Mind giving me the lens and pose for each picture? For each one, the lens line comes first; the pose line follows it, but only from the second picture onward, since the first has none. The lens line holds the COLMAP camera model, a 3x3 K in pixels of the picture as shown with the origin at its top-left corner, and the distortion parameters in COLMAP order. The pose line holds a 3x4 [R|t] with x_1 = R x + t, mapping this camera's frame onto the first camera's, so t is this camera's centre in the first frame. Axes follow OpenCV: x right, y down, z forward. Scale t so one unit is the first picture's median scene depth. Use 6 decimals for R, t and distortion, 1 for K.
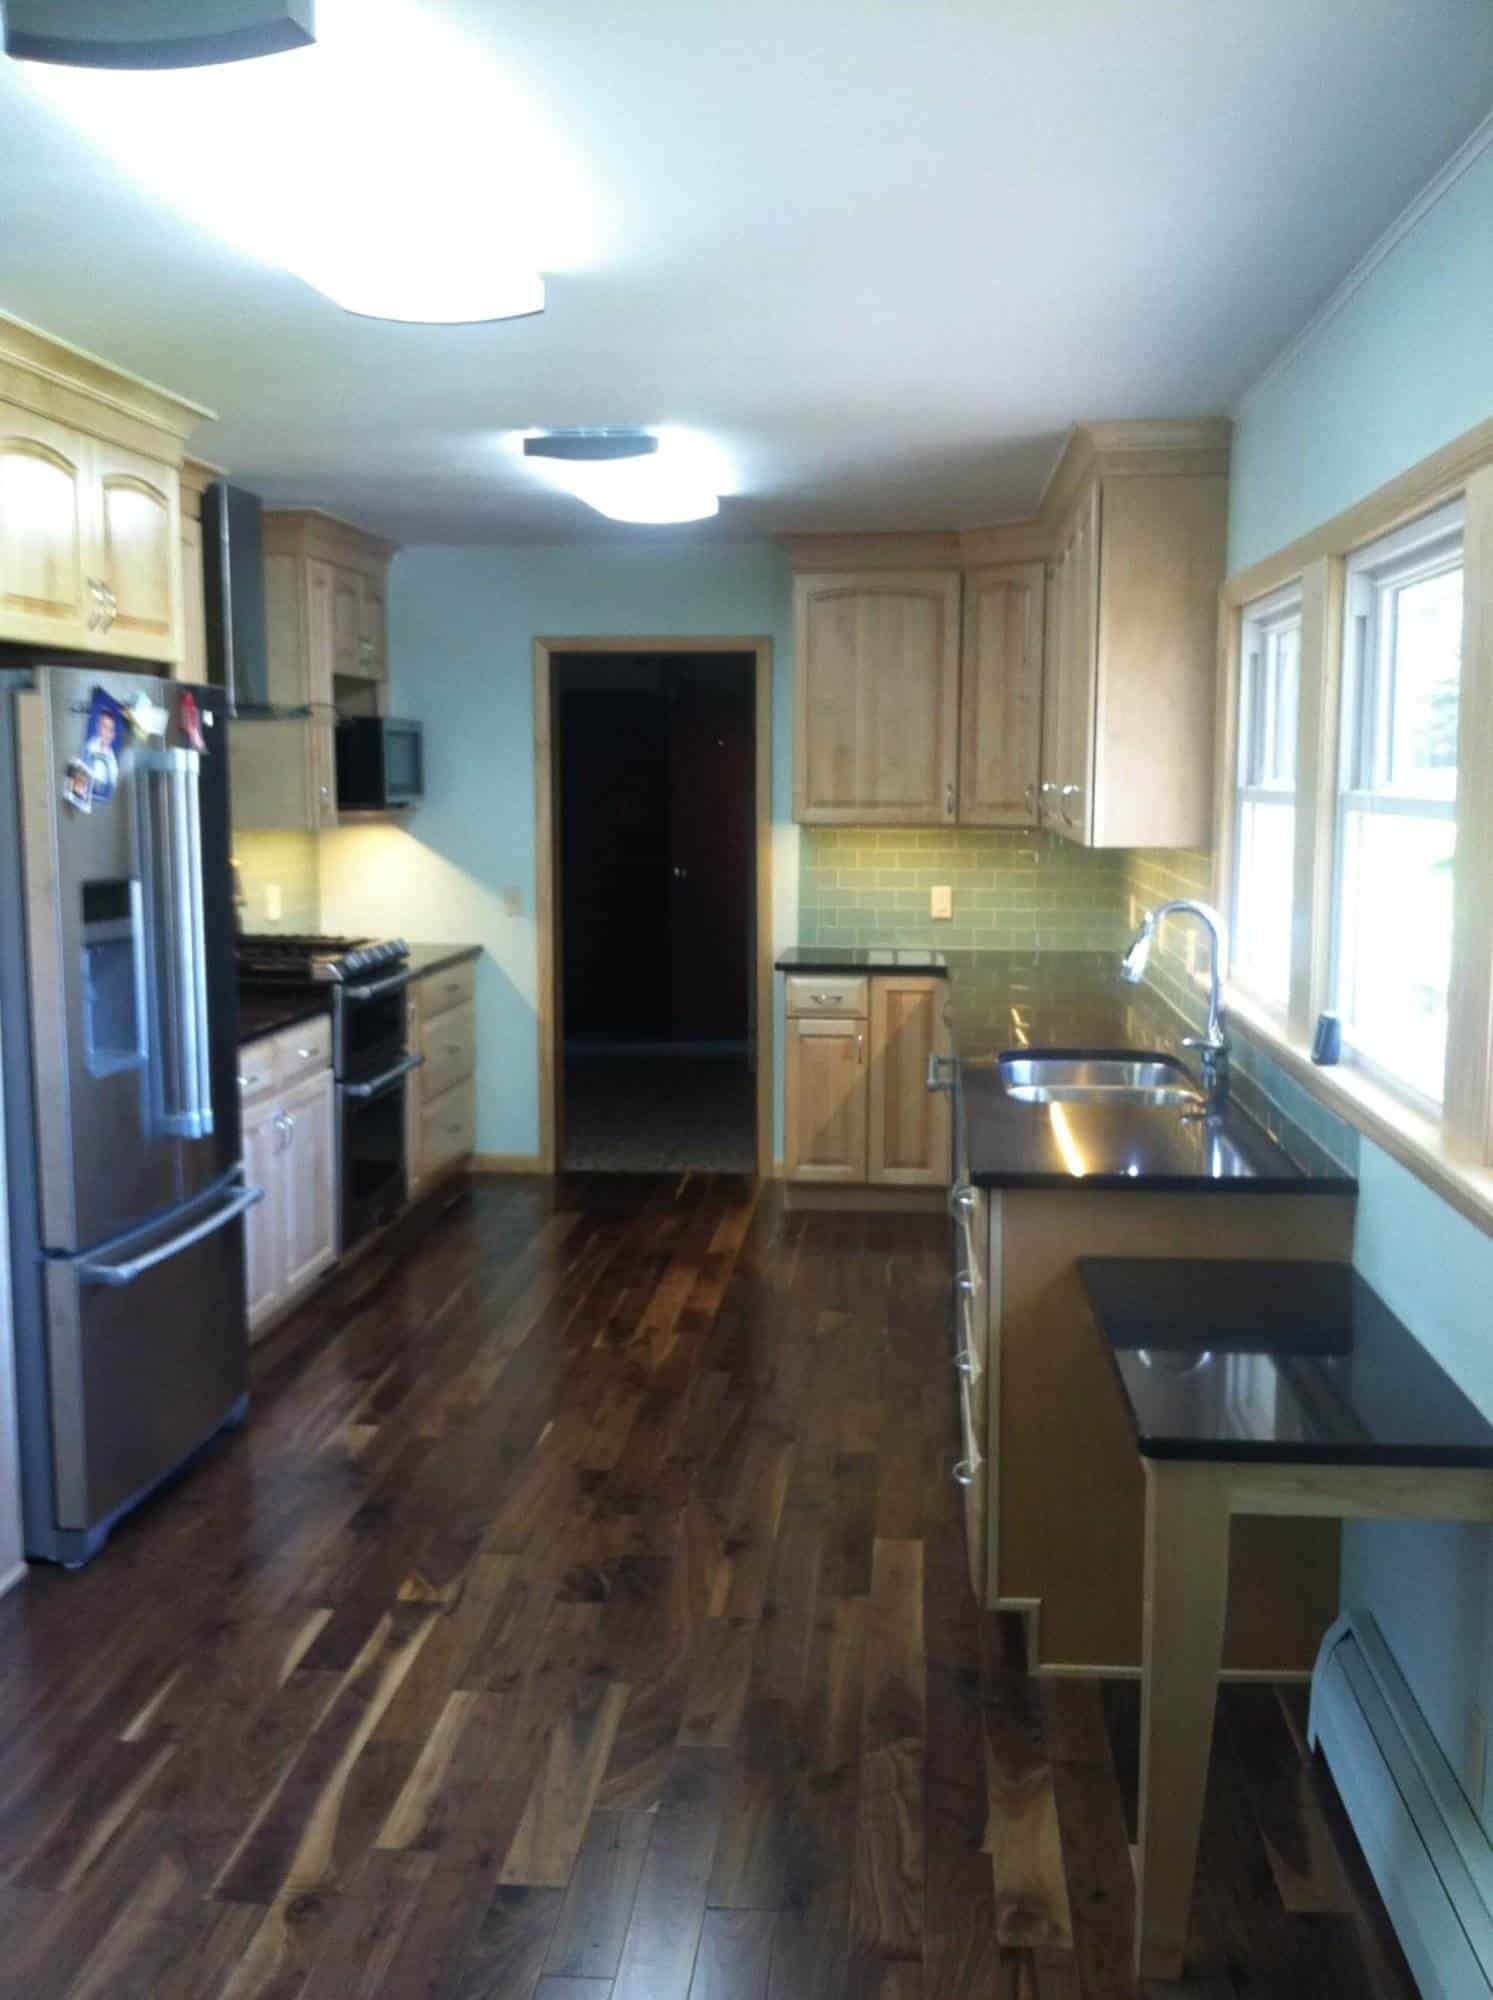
lens RADIAL K [[1950.8, 0, 747.1], [0, 1950.8, 1004.7], [0, 0, 1]] dist [-0.007872, 0.000000]
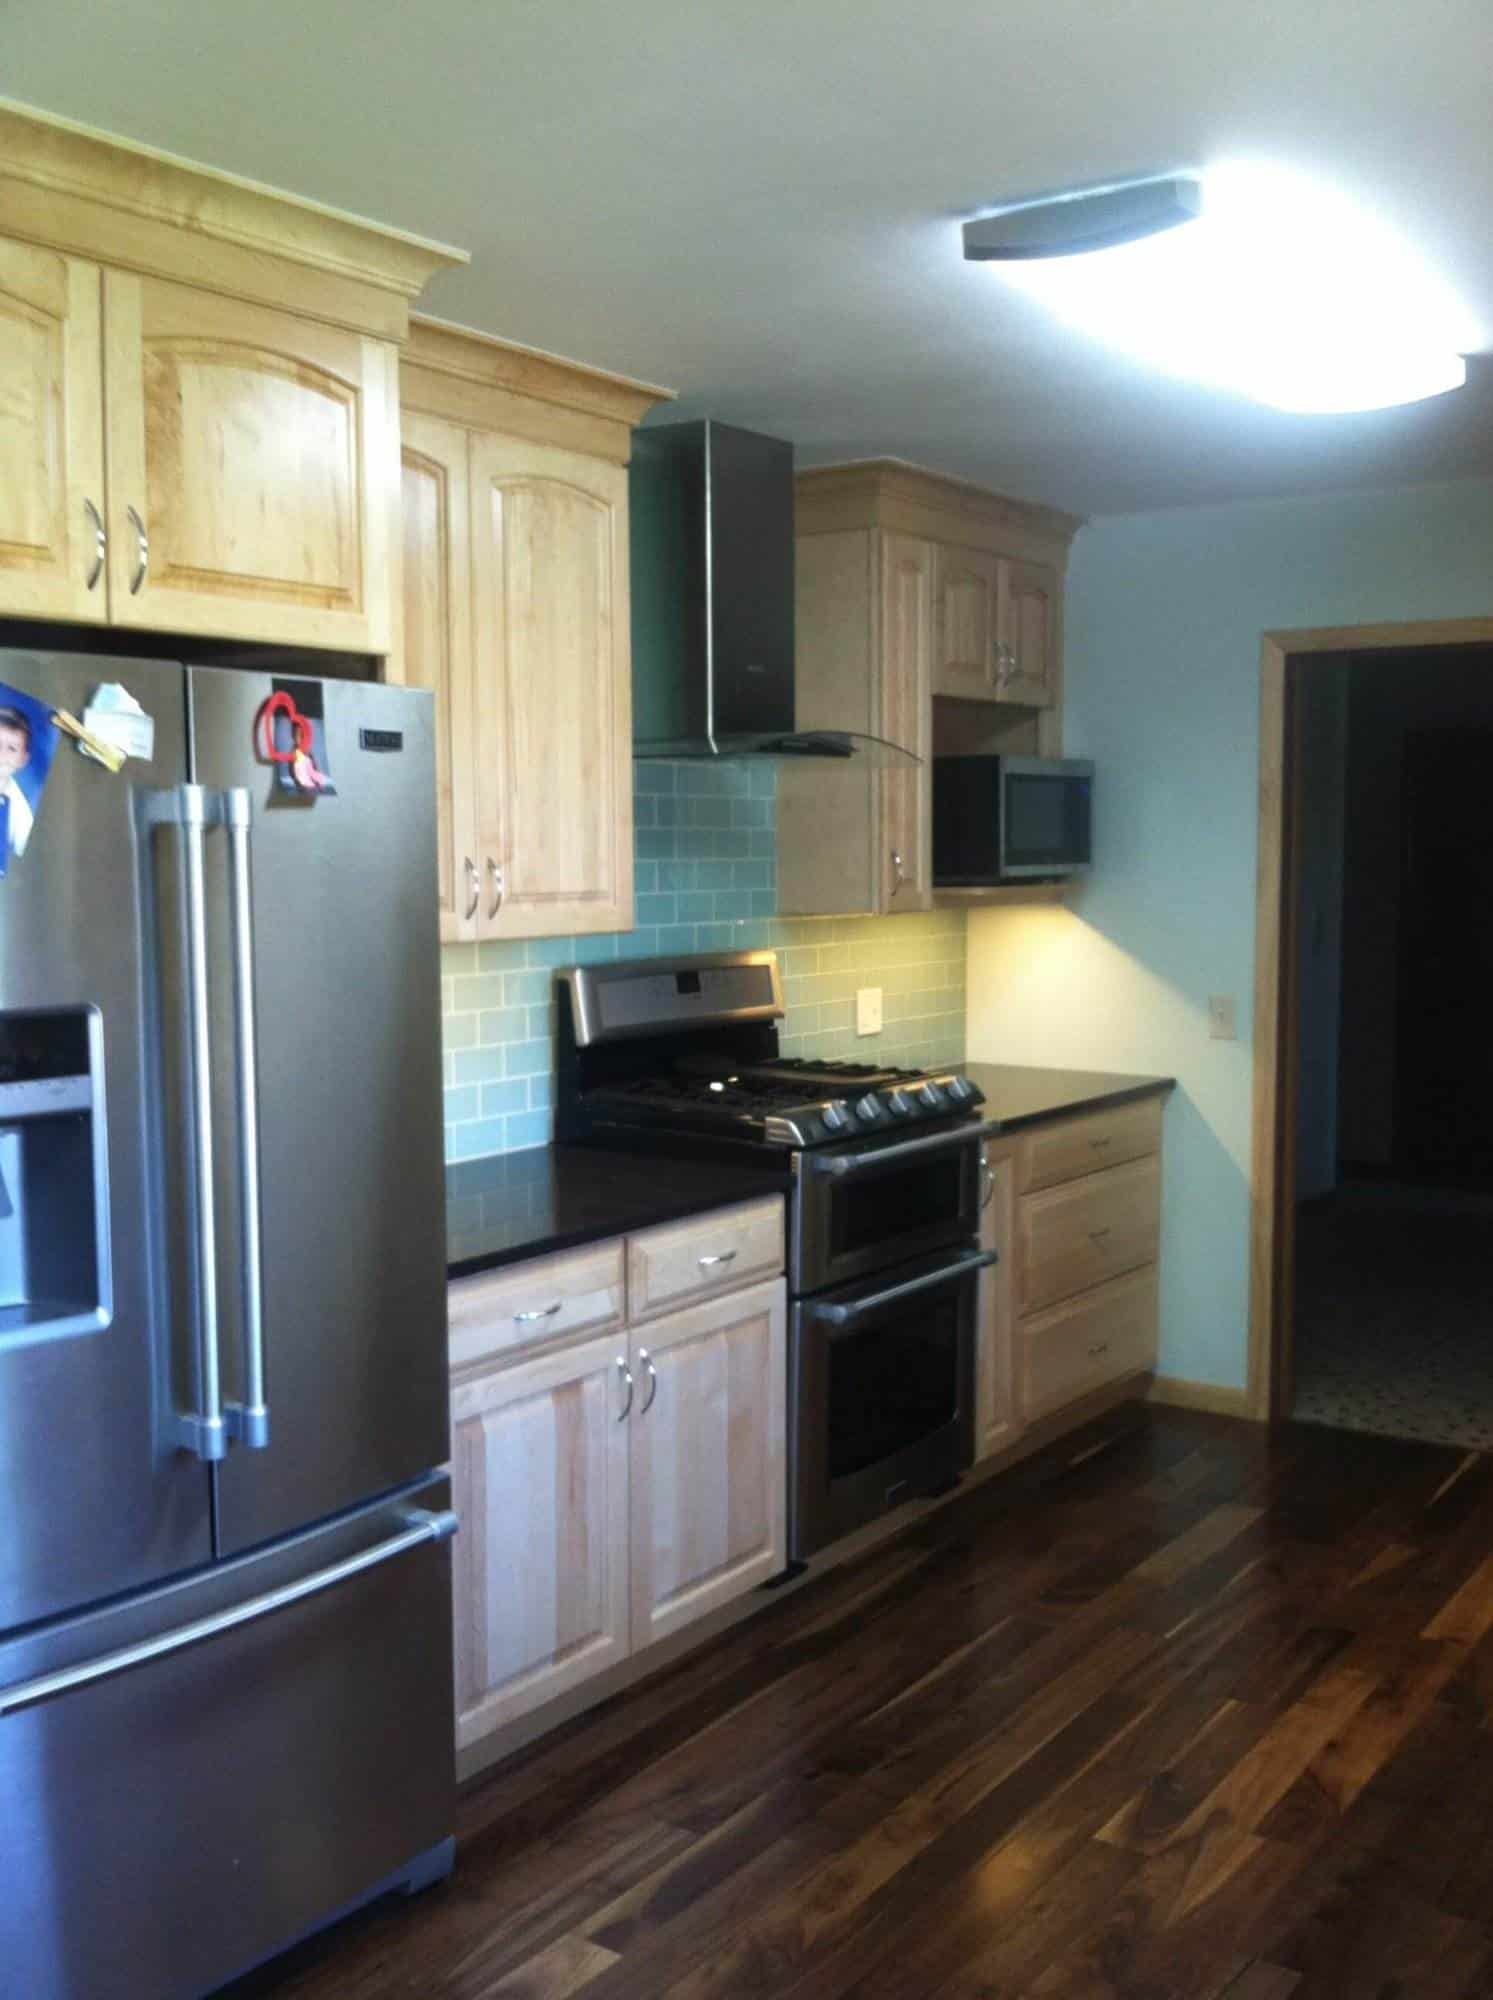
lens RADIAL K [[1950.8, 0, 745.4], [0, 1950.8, 993.7], [0, 0, 1]] dist [-0.007872, 0.000000]
pose [[0.866595, 0.029003, -0.498169, 0.094955], [-0.050132, 0.998319, -0.029085, -0.041221], [0.496488, 0.050180, 0.866592, 0.399336]]
